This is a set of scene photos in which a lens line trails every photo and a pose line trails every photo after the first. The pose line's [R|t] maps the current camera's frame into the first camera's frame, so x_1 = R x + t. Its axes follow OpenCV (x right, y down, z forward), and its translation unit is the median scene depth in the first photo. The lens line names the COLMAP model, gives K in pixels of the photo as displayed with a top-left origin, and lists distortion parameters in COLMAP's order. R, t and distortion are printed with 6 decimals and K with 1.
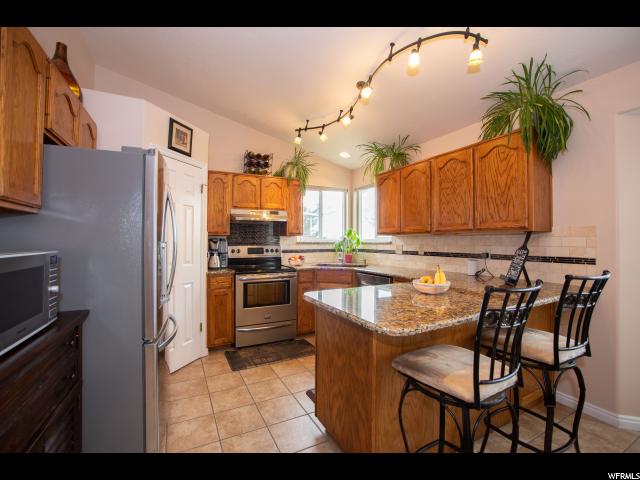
lens RADIAL K [[281.2, 0, 318.8], [0, 281.2, 237.8], [0, 0, 1]] dist [-0.034005, 0.009186]
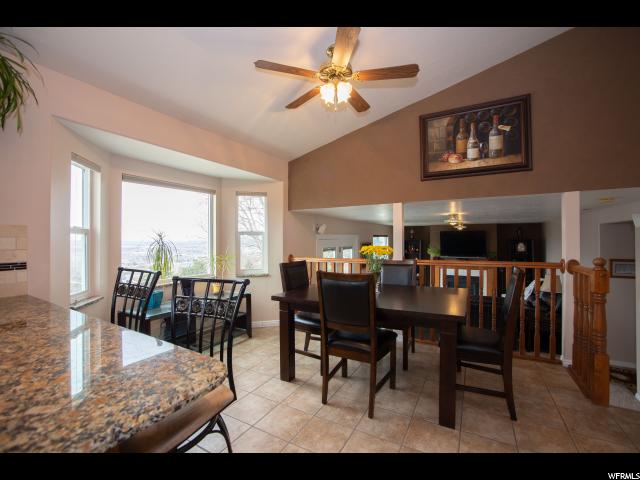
lens RADIAL K [[281.2, 0, 319.1], [0, 281.2, 236.7], [0, 0, 1]] dist [-0.034005, 0.009186]
pose [[-0.528813, 0.012763, 0.848642, -0.176601], [0.005497, 0.999917, -0.011612, 0.004454], [-0.848720, -0.001476, -0.528840, 0.406871]]
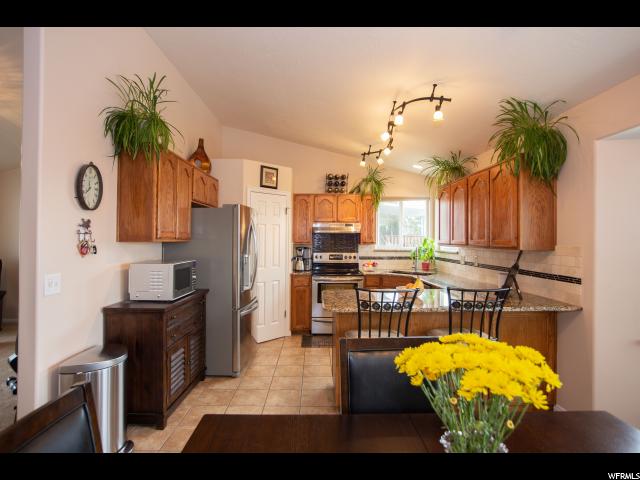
lens RADIAL K [[332.4, 0, 321.6], [0, 332.4, 238.6], [0, 0, 1]] dist [0.002298, 0.000180]
pose [[0.899315, 0.002675, -0.437294, 0.419771], [0.000402, 0.999976, 0.006944, -0.052154], [0.437302, -0.006420, 0.899292, -0.352433]]
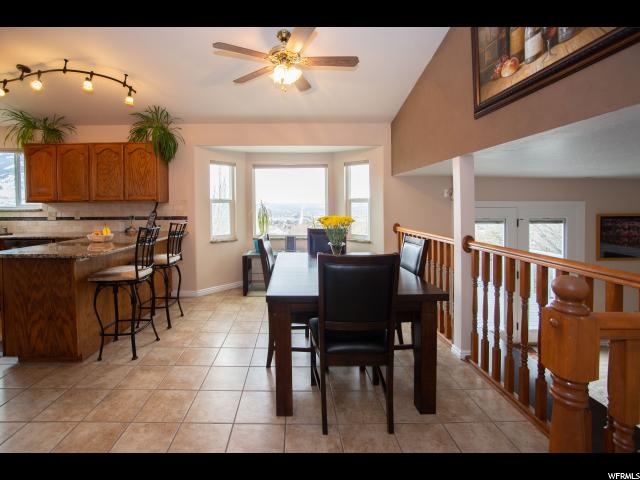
lens RADIAL K [[281.2, 0, 291.2], [0, 281.2, 211.0], [0, 0, 1]] dist [-0.034005, 0.009186]
pose [[0.463220, -0.022055, 0.885969, -0.273620], [-0.004298, 0.999623, 0.027132, -0.013220], [-0.886233, -0.016375, 0.462950, -0.378647]]
